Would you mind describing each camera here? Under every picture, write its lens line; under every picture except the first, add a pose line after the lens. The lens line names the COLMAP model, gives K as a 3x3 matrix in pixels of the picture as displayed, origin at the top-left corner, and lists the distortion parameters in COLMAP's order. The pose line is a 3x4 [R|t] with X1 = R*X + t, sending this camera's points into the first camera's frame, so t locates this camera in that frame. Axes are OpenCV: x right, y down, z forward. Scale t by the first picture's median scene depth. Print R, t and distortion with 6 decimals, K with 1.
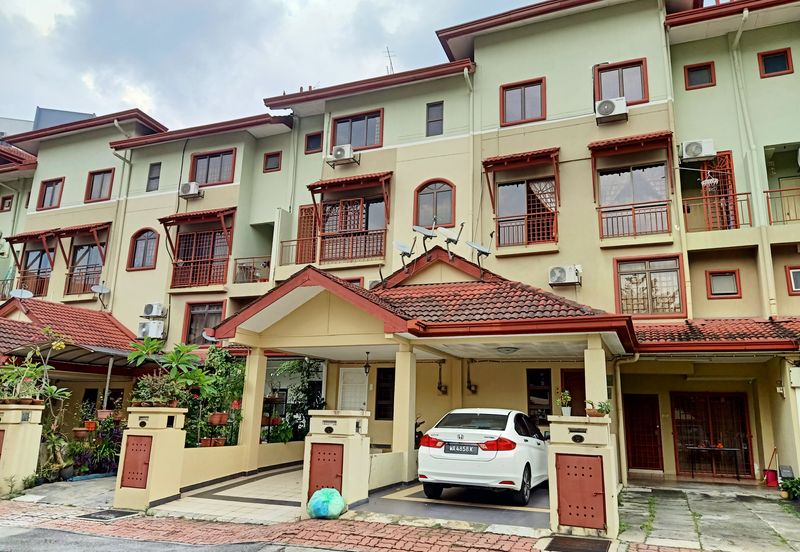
lens RADIAL K [[590.5, 0, 400.0], [0, 590.5, 276.0], [0, 0, 1]] dist [0.002501, 0.000649]
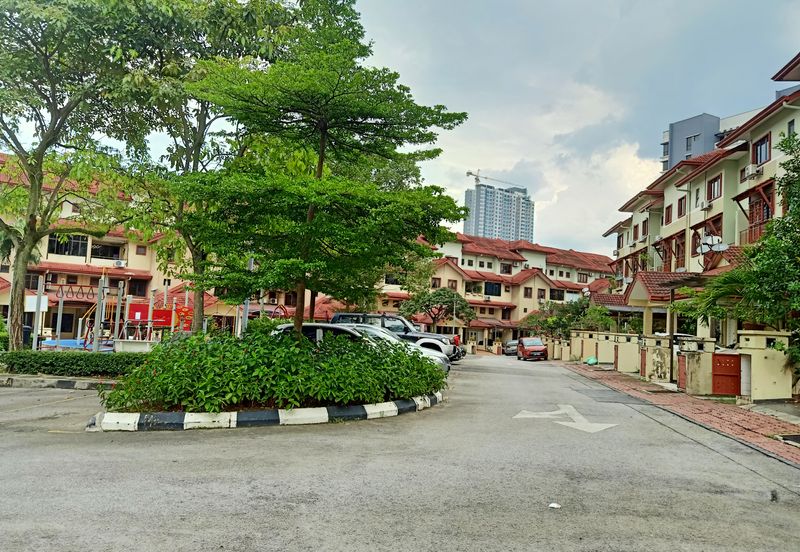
lens RADIAL K [[590.5, 0, 400.0], [0, 590.5, 276.0], [0, 0, 1]] dist [0.002501, 0.000649]
pose [[0.242069, -0.099080, -0.965187, 0.899031], [0.218219, 0.974846, -0.045342, -0.056064], [0.945401, -0.199647, 0.257602, -0.248175]]
